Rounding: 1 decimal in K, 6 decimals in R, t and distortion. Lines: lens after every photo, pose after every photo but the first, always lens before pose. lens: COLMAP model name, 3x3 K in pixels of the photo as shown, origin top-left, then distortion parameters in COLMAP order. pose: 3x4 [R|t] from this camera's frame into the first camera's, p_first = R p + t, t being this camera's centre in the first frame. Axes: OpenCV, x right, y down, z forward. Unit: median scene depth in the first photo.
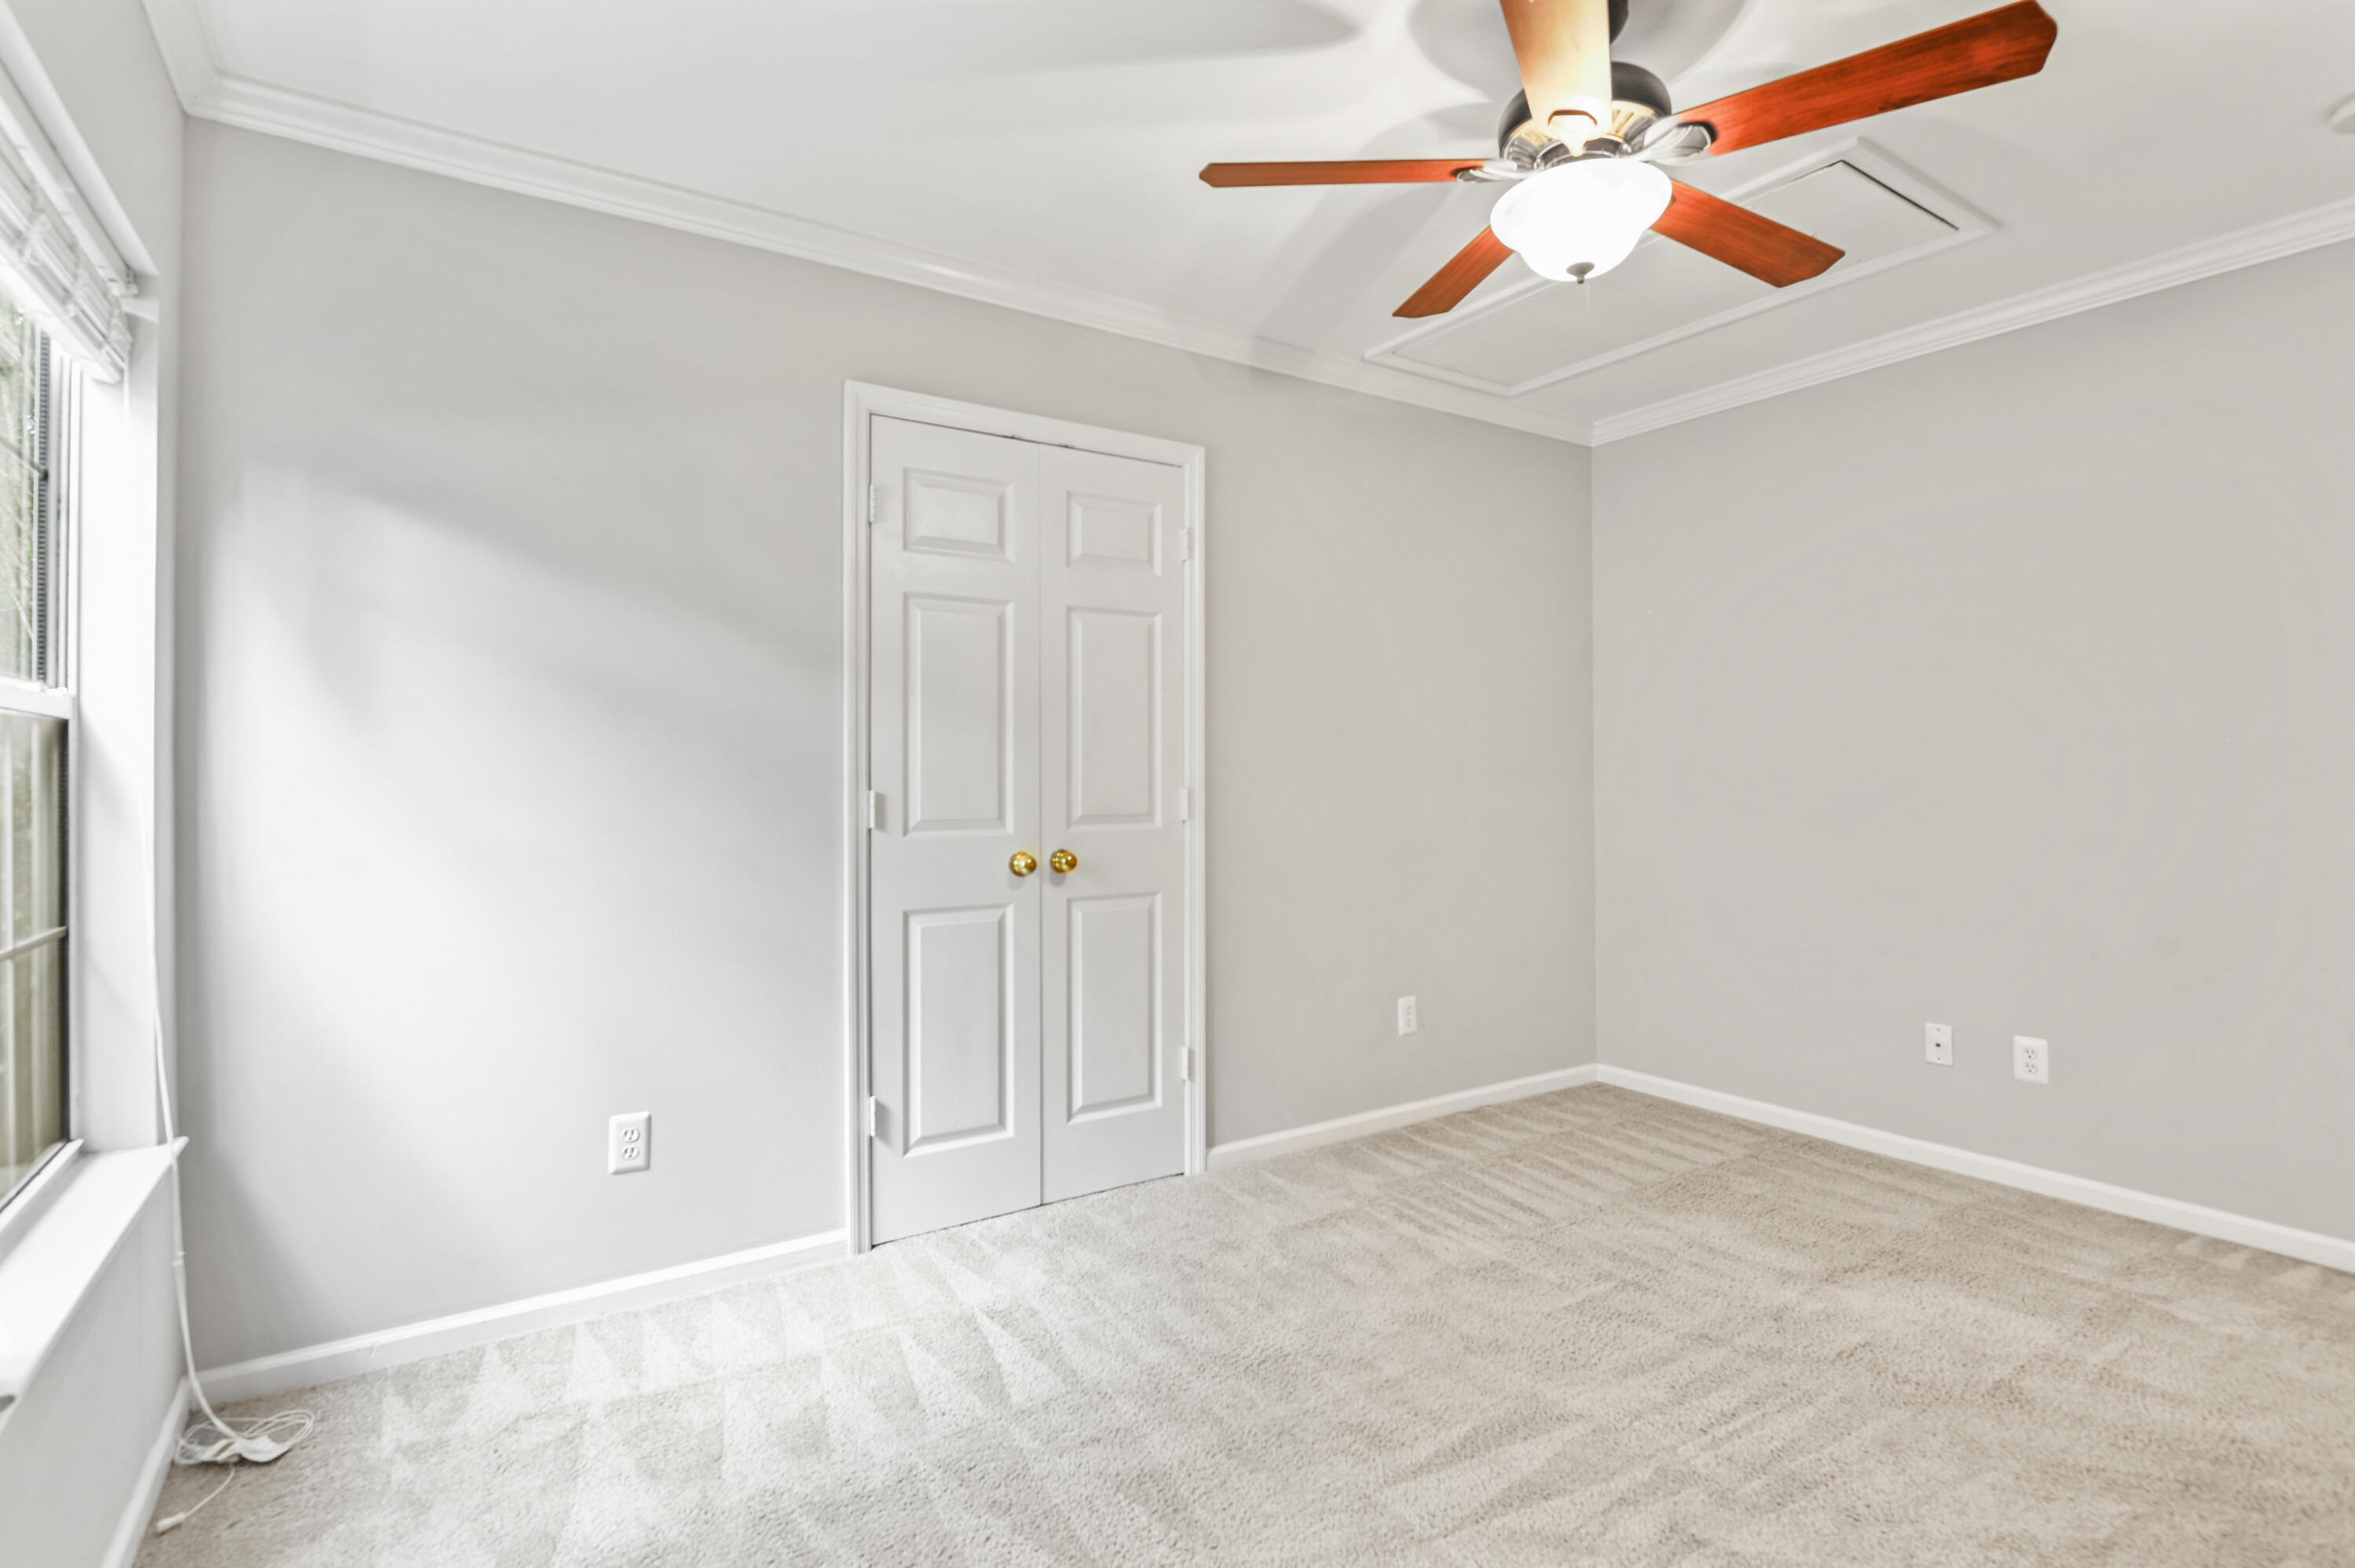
lens RADIAL K [[1132.5, 0, 1172.7], [0, 1132.5, 777.8], [0, 0, 1]] dist [-0.008813, -0.000956]
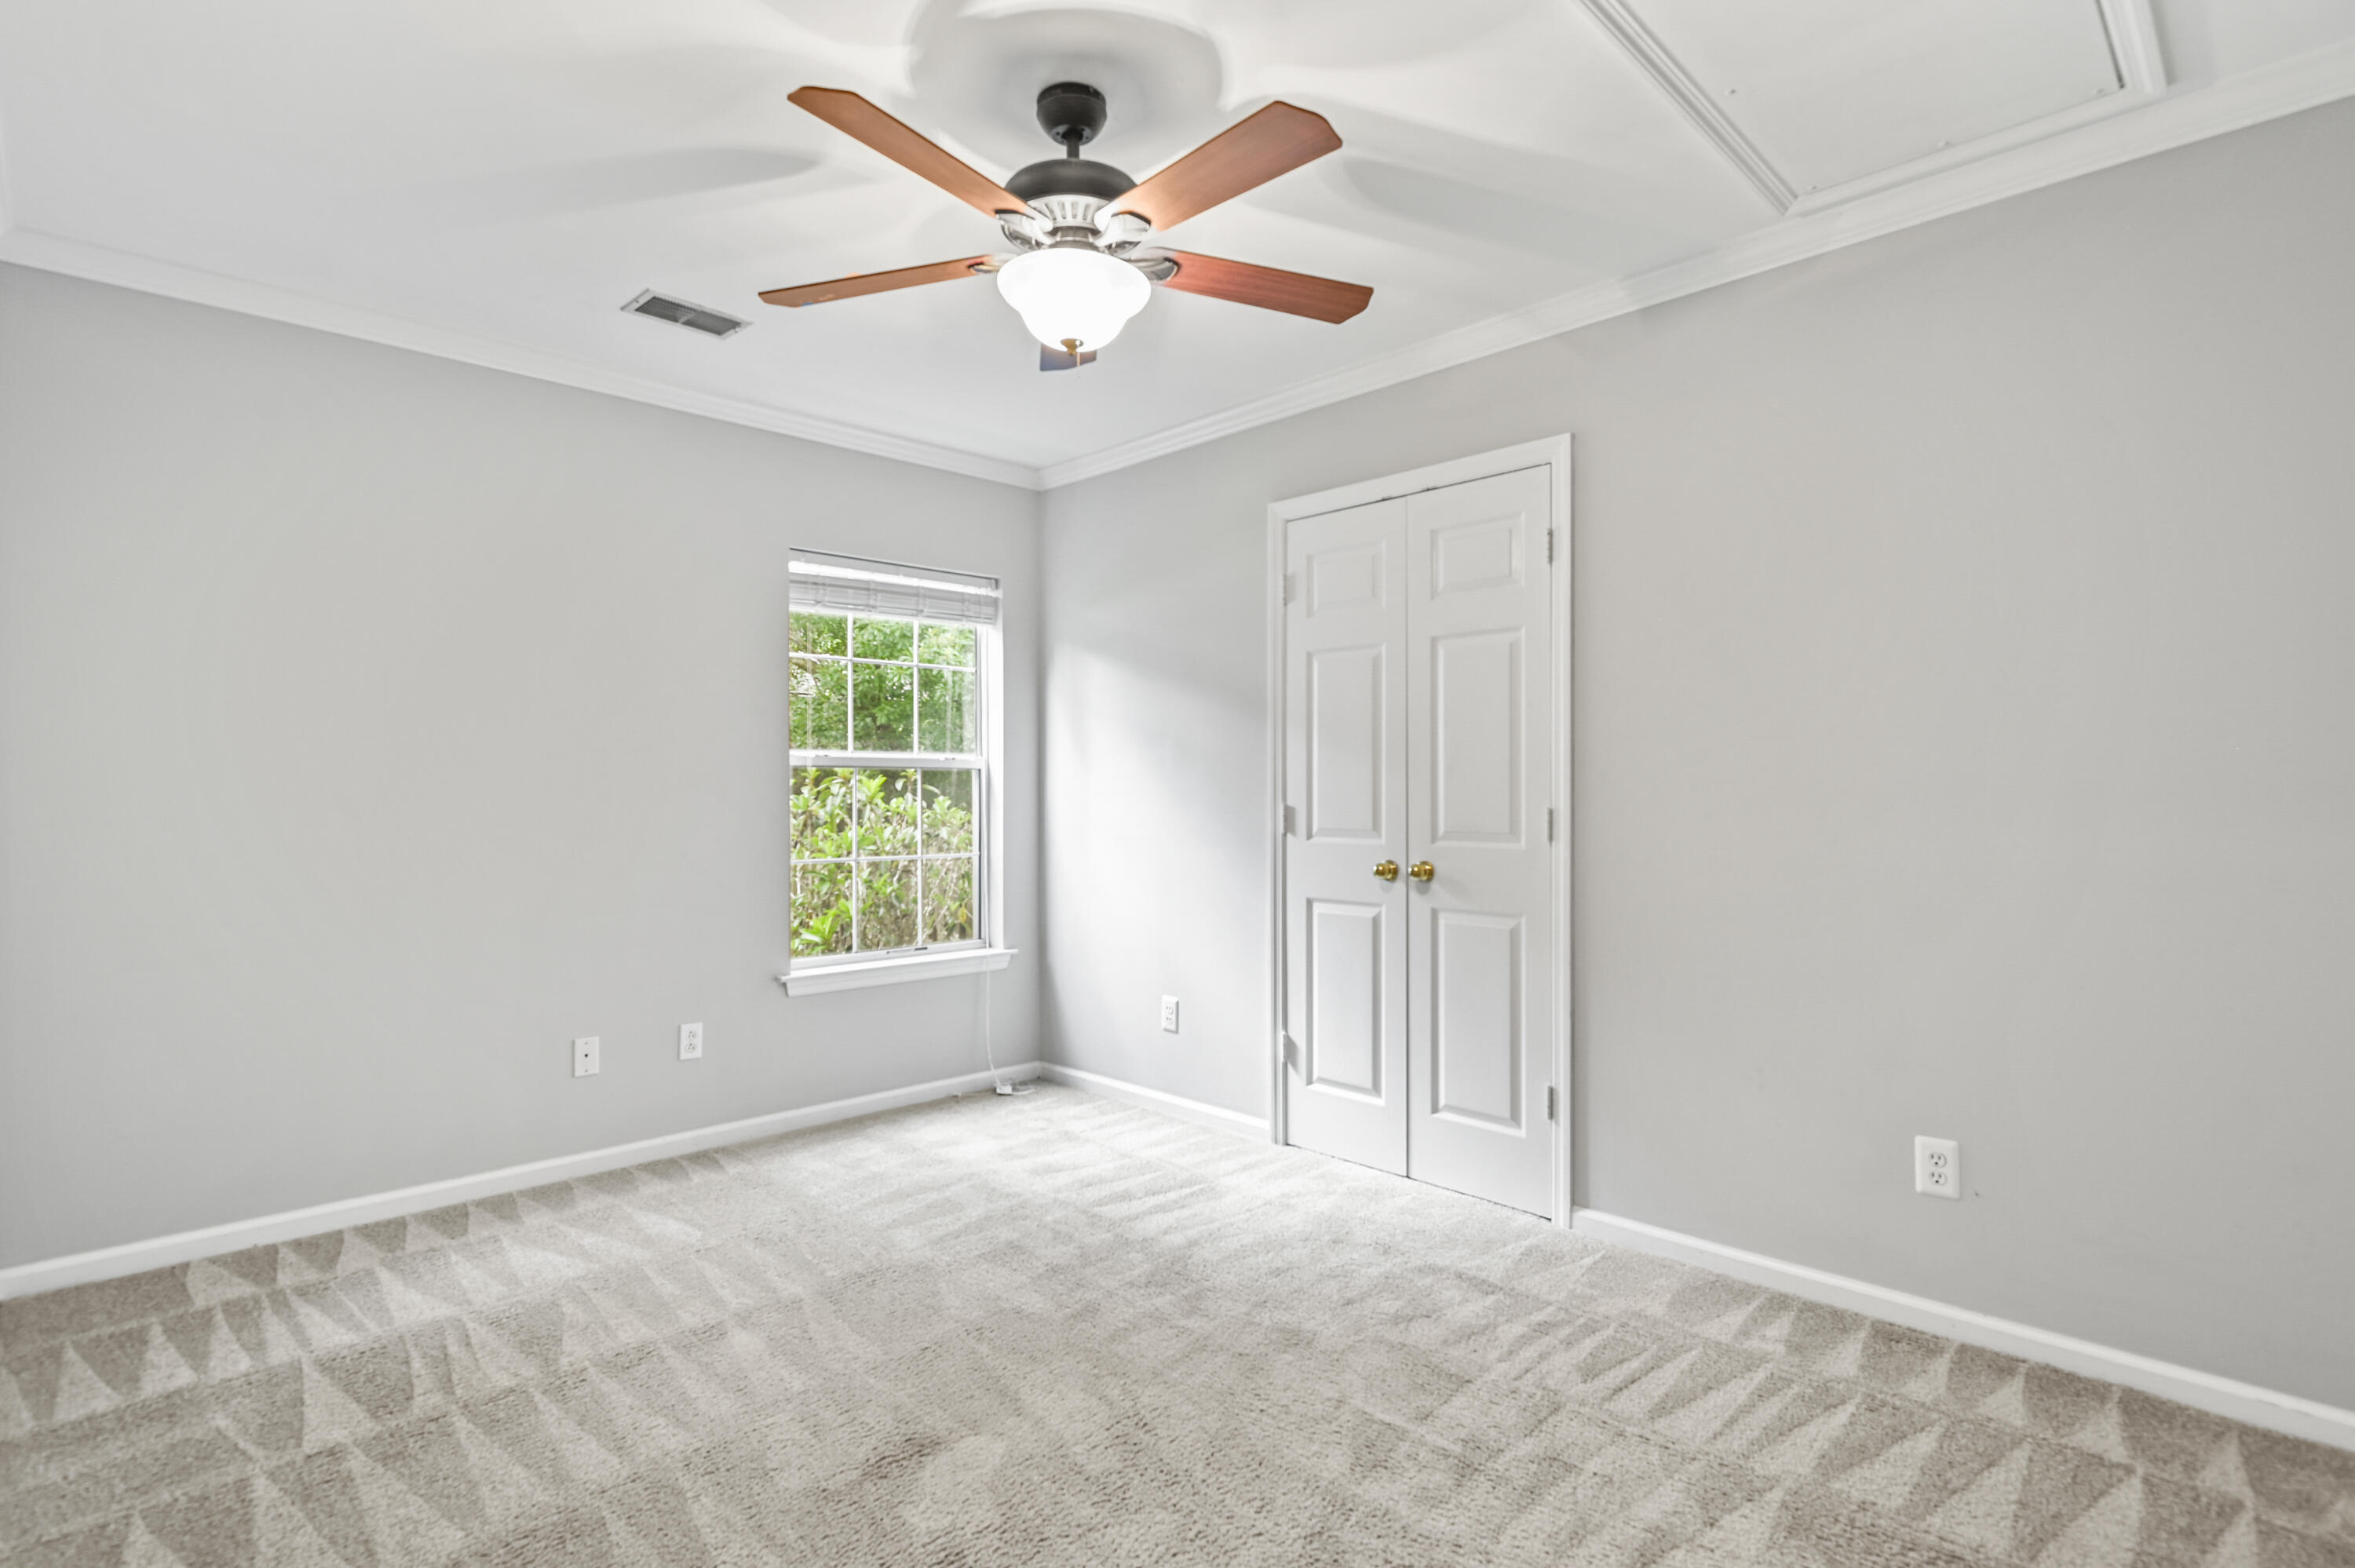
lens RADIAL K [[1127.3, 0, 1112.4], [0, 1127.3, 782.4], [0, 0, 1]] dist [-0.022246, -0.000200]
pose [[0.168058, 0.004445, -0.985767, 0.958079], [0.006779, 0.999961, 0.005665, -0.021810], [0.985754, -0.007635, 0.168021, 0.544431]]
